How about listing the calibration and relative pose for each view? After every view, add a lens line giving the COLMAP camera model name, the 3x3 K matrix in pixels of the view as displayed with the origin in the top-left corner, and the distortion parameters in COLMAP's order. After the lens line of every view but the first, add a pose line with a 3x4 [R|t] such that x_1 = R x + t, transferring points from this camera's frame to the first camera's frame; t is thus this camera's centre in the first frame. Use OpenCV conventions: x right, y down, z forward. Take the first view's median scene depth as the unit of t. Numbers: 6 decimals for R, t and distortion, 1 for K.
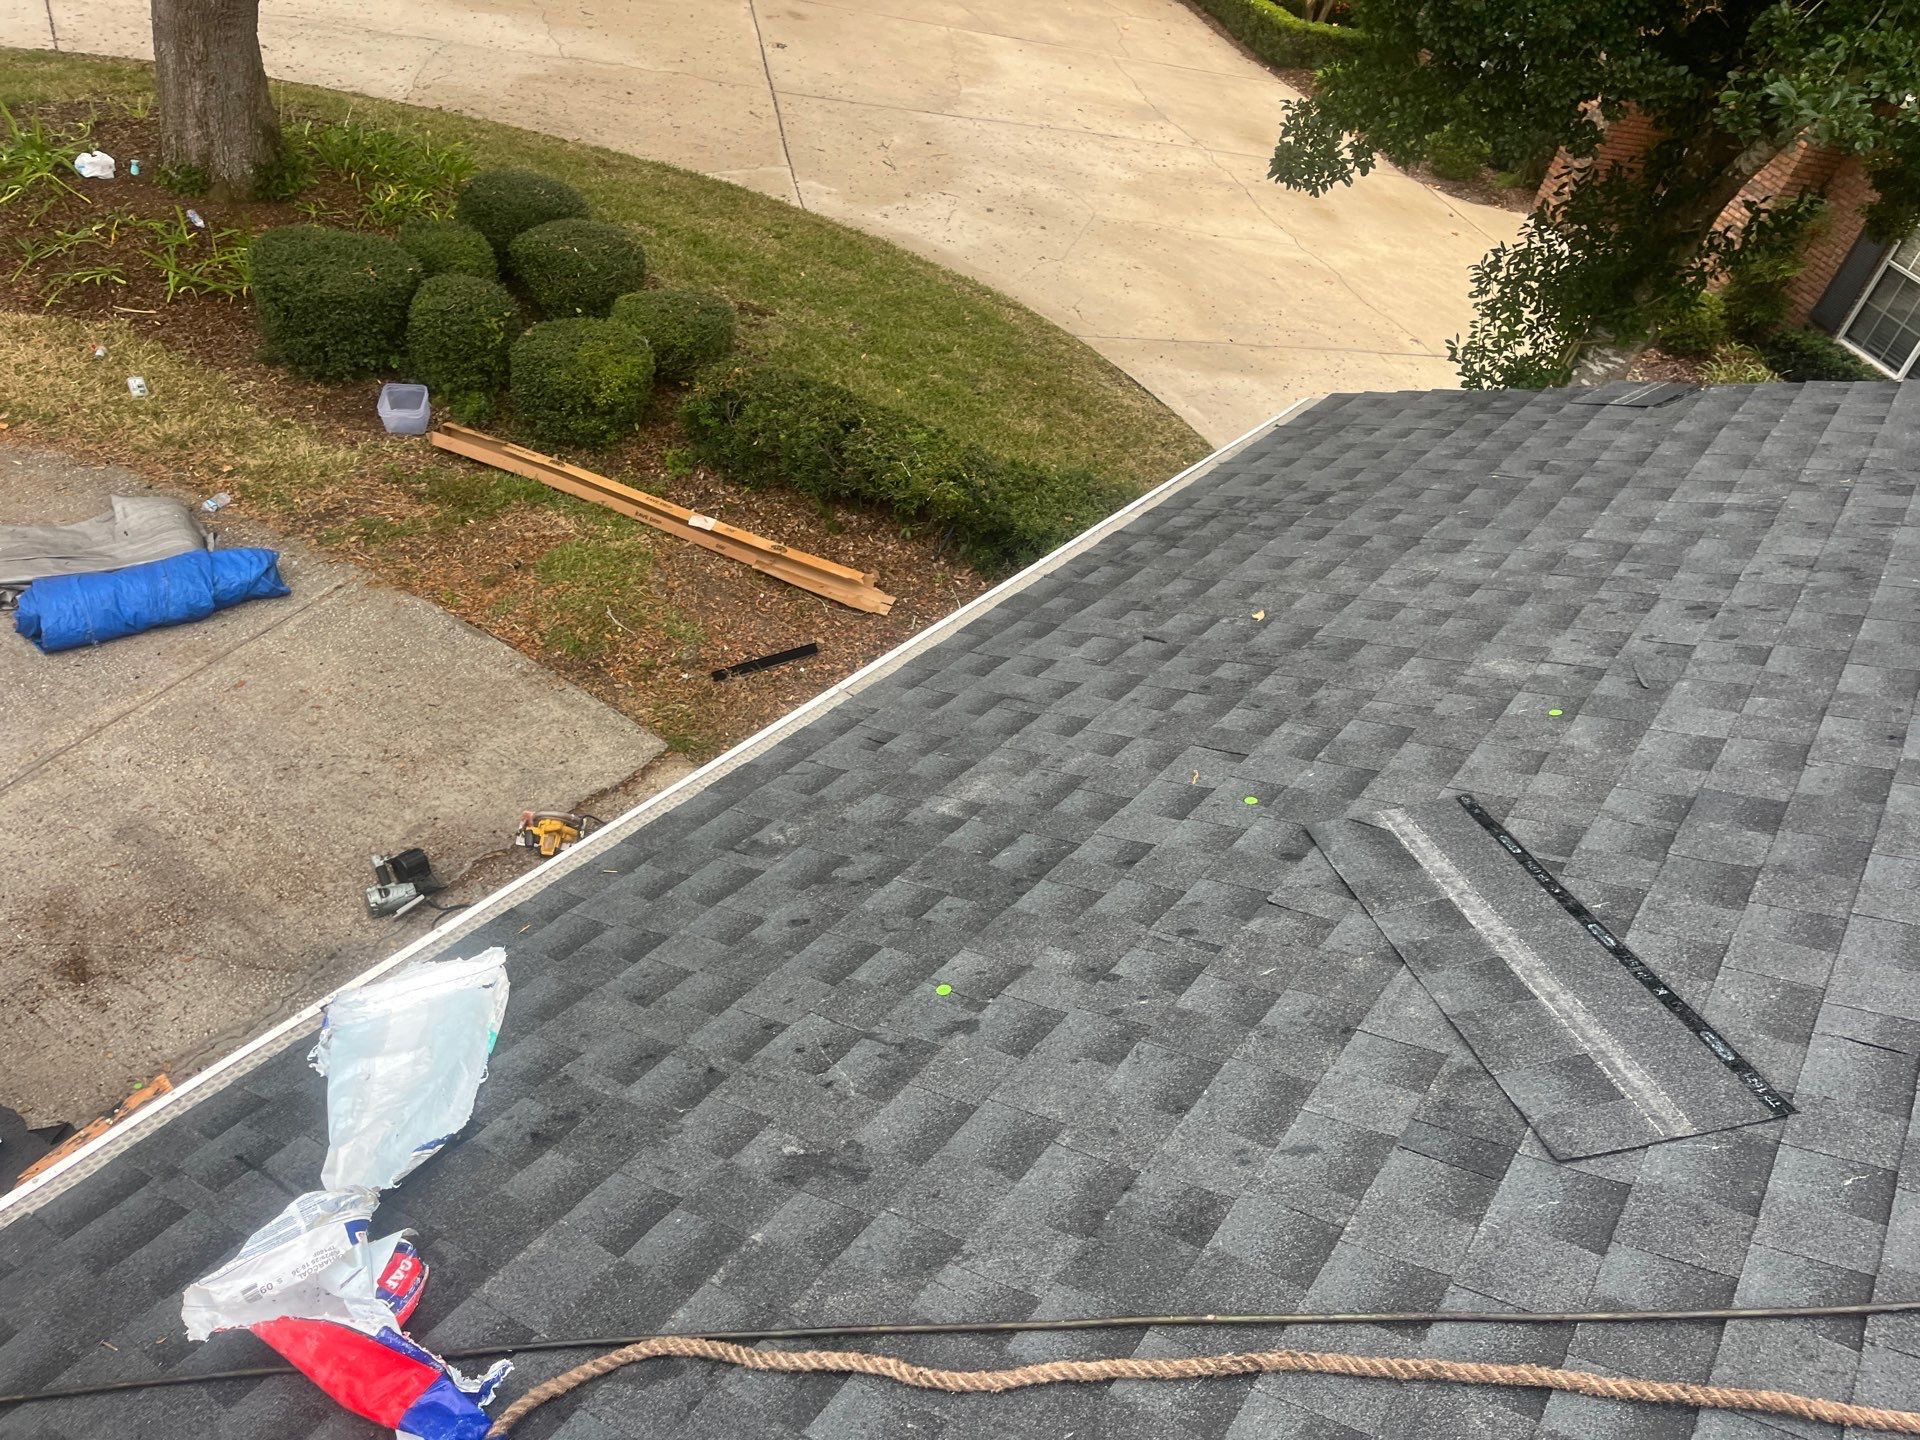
lens RADIAL K [[1524.5, 0, 998.3], [0, 1524.5, 676.6], [0, 0, 1]] dist [0.073840, -0.103304]
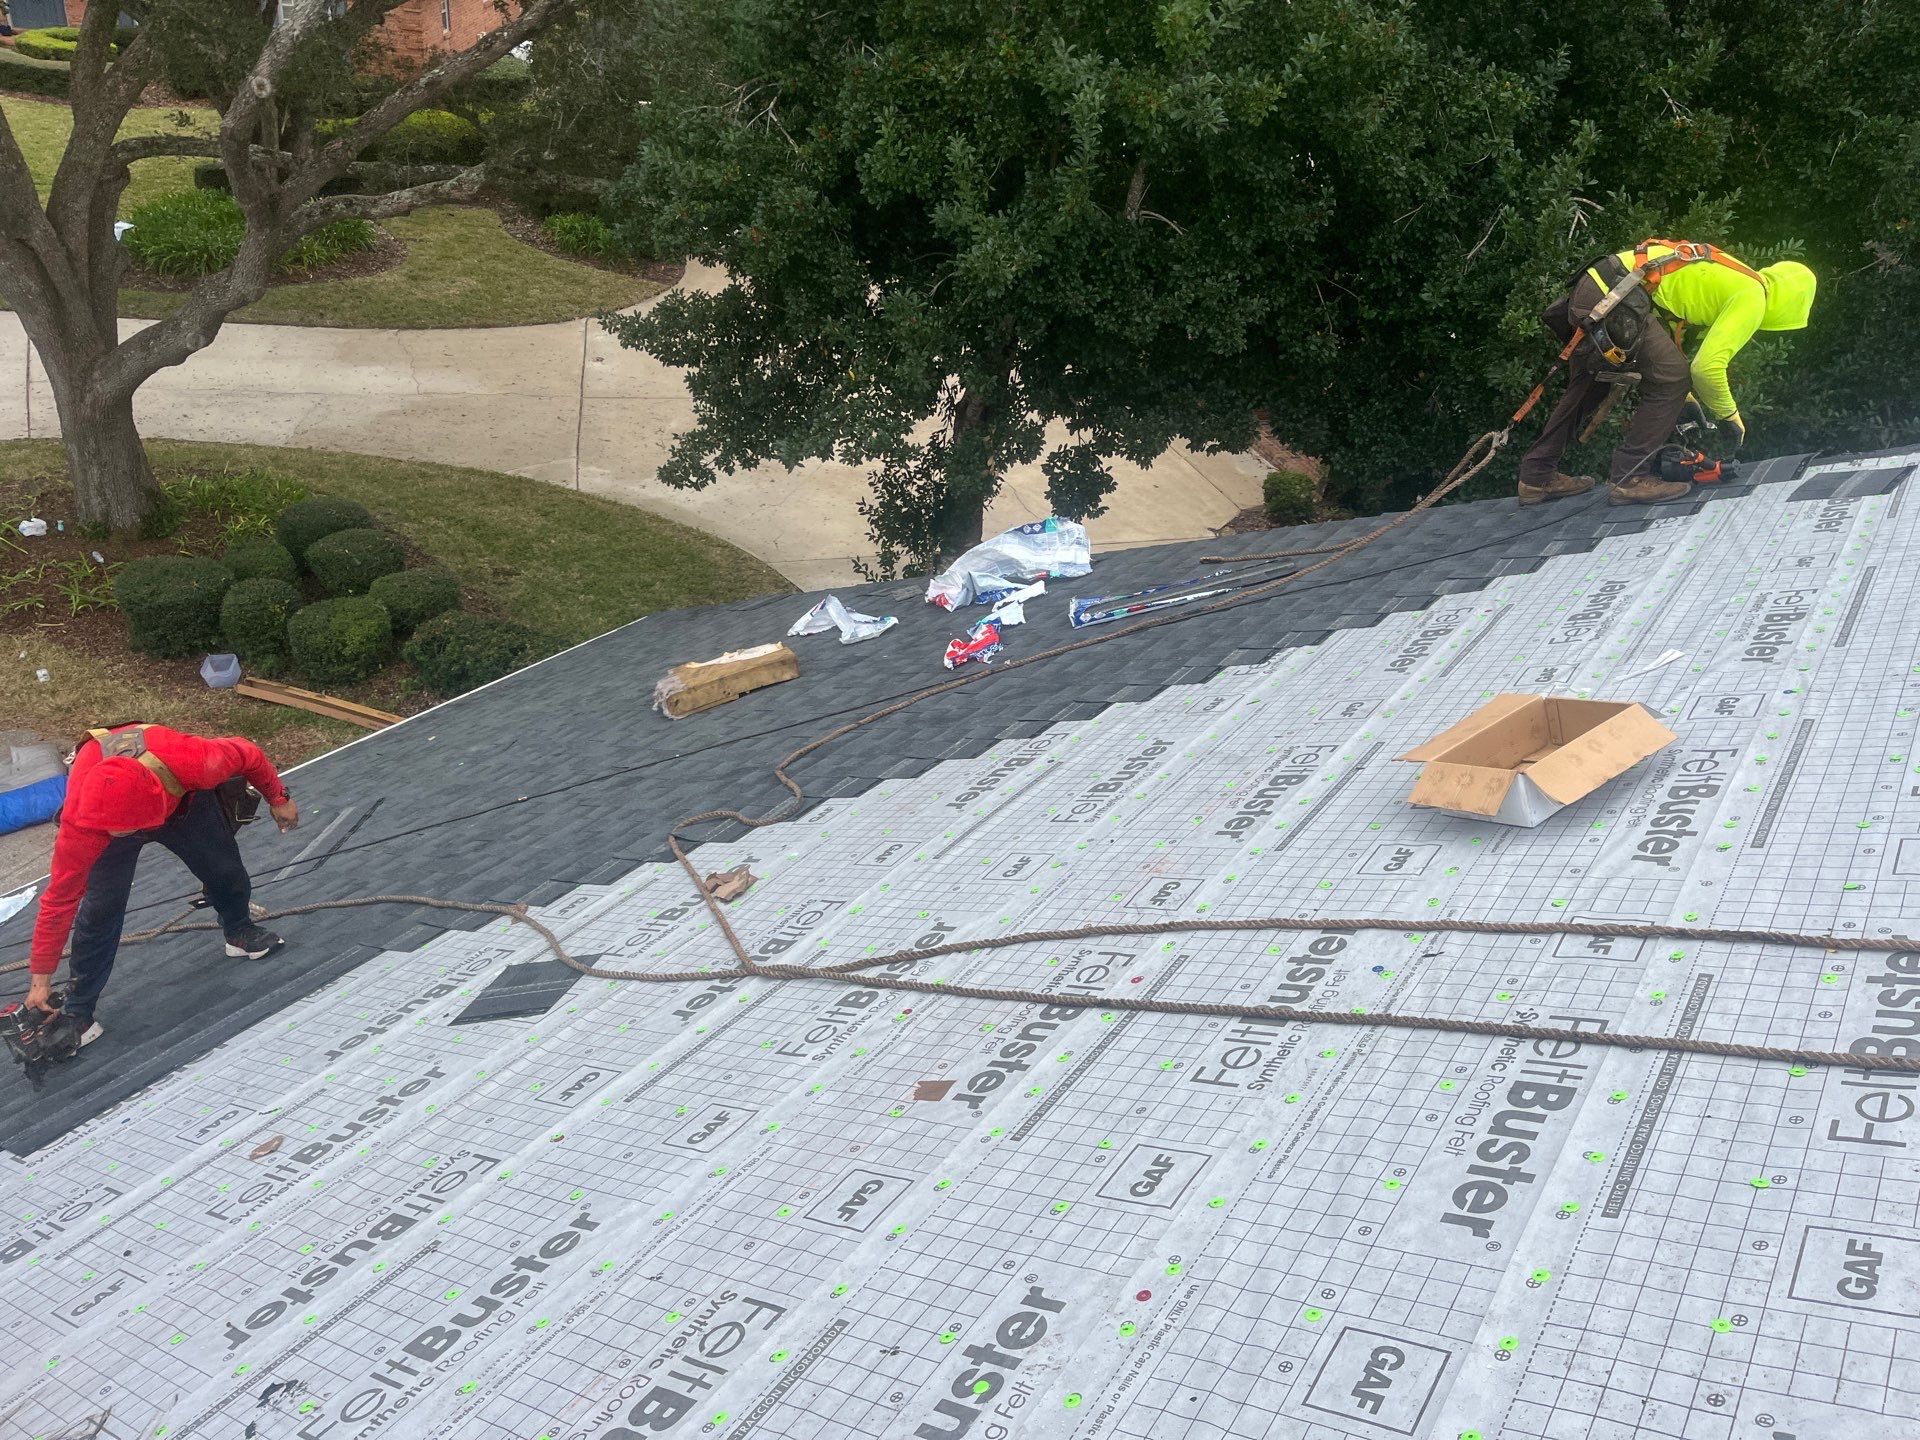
lens RADIAL K [[1465.9, 0, 961.5], [0, 1465.9, 672.4], [0, 0, 1]] dist [0.075097, -0.097072]
pose [[0.993853, -0.100759, -0.045865, 0.393566], [0.094381, 0.987698, -0.124679, 0.074486], [0.057863, 0.119584, 0.991137, -0.384526]]
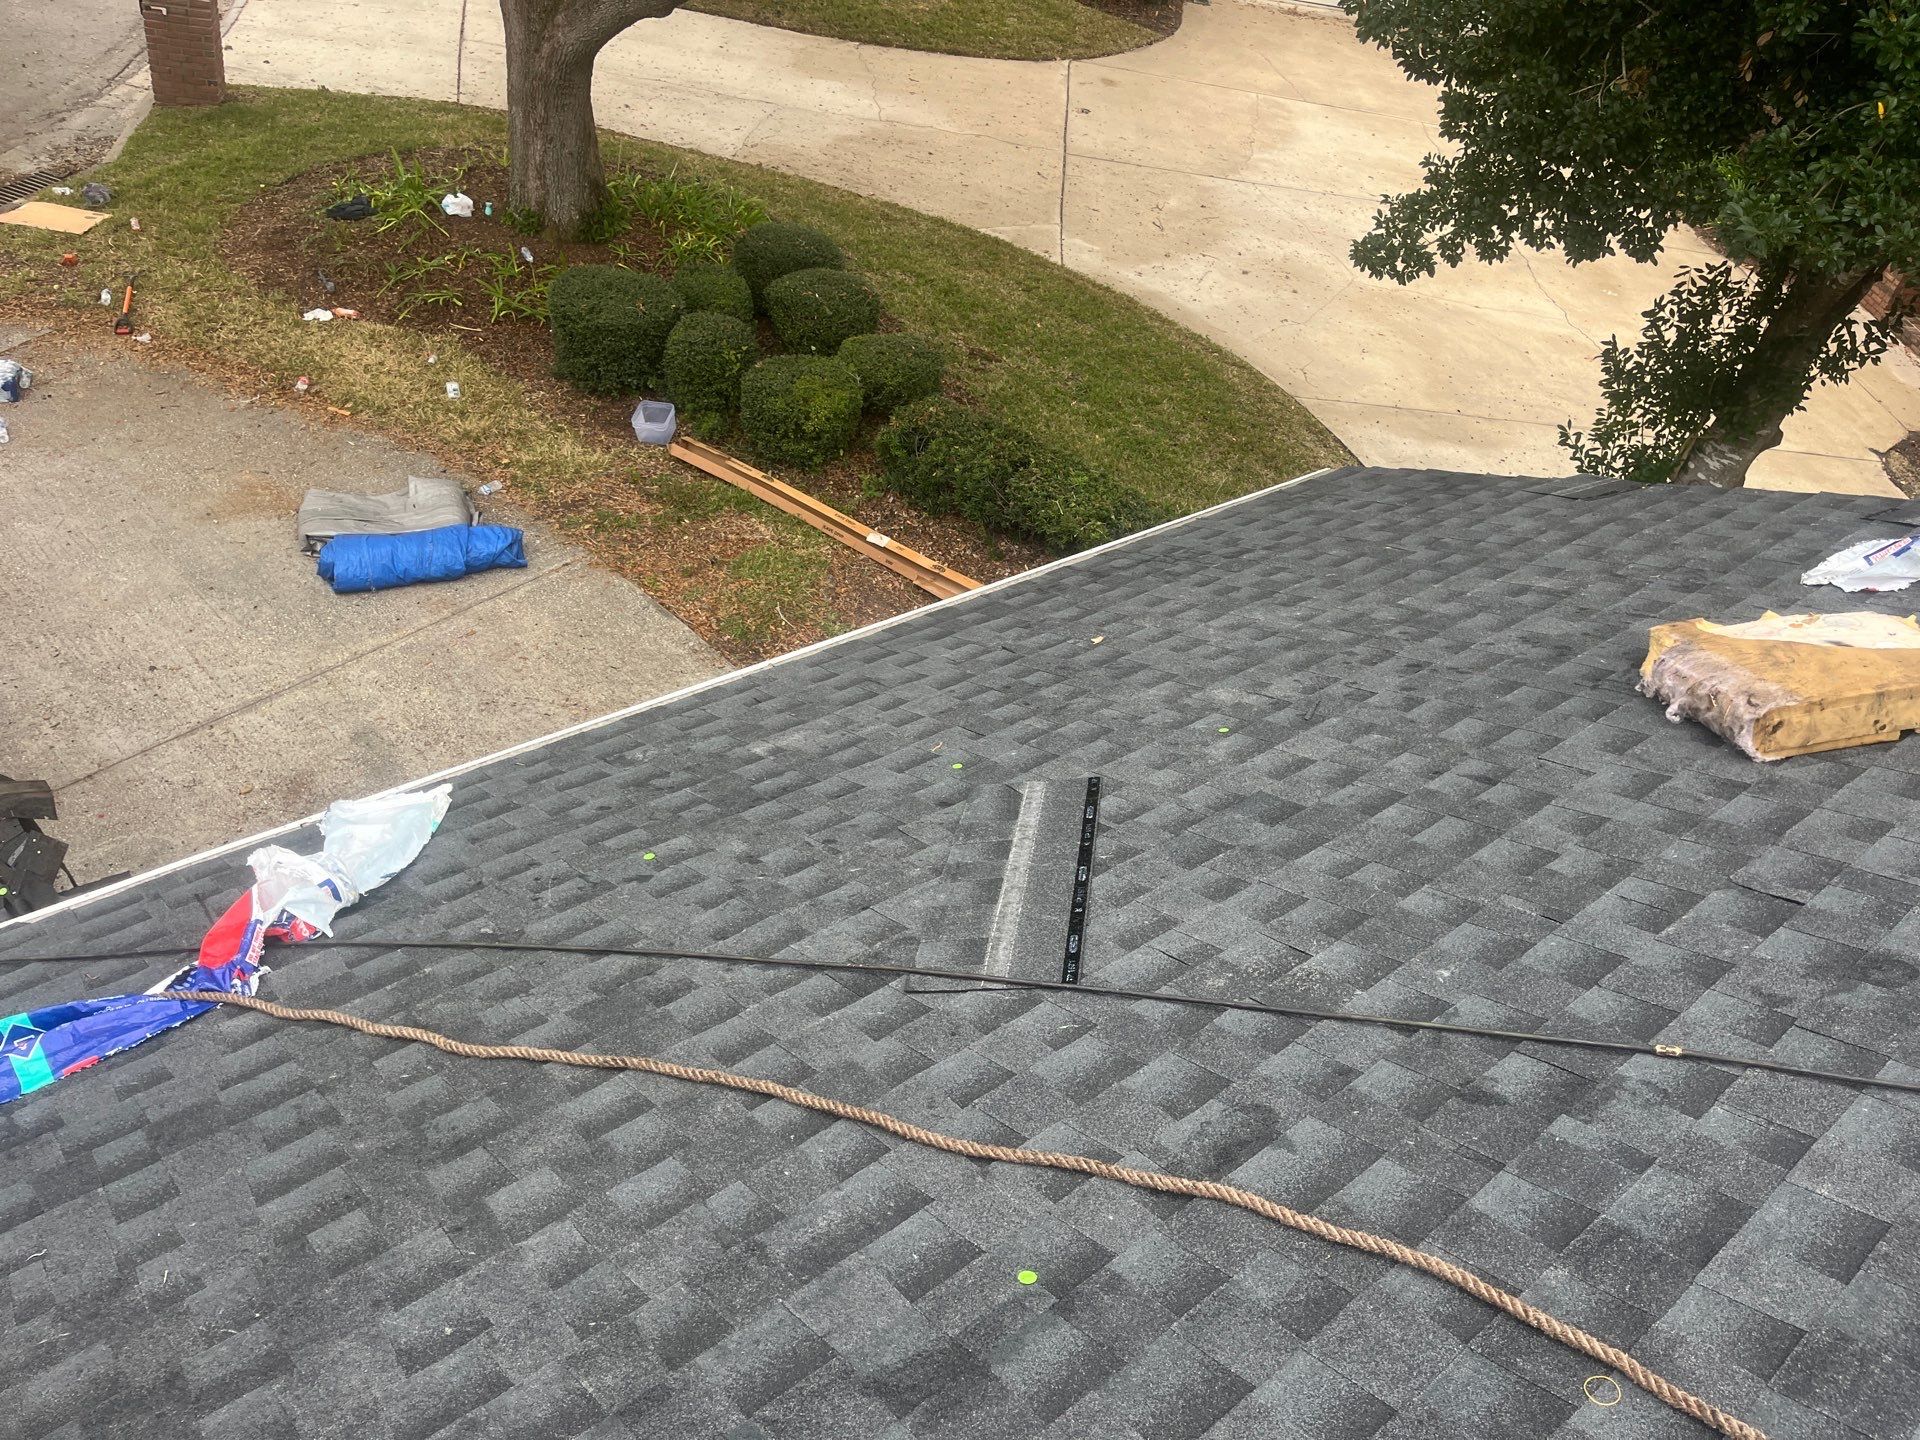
lens RADIAL K [[1509.5, 0, 967.0], [0, 1509.5, 690.2], [0, 0, 1]] dist [0.075239, -0.115992]
pose [[0.966229, 0.110877, -0.232609, 0.141720], [-0.114558, 0.993414, -0.002331, 0.005790], [0.230819, 0.028900, 0.972567, -0.075384]]
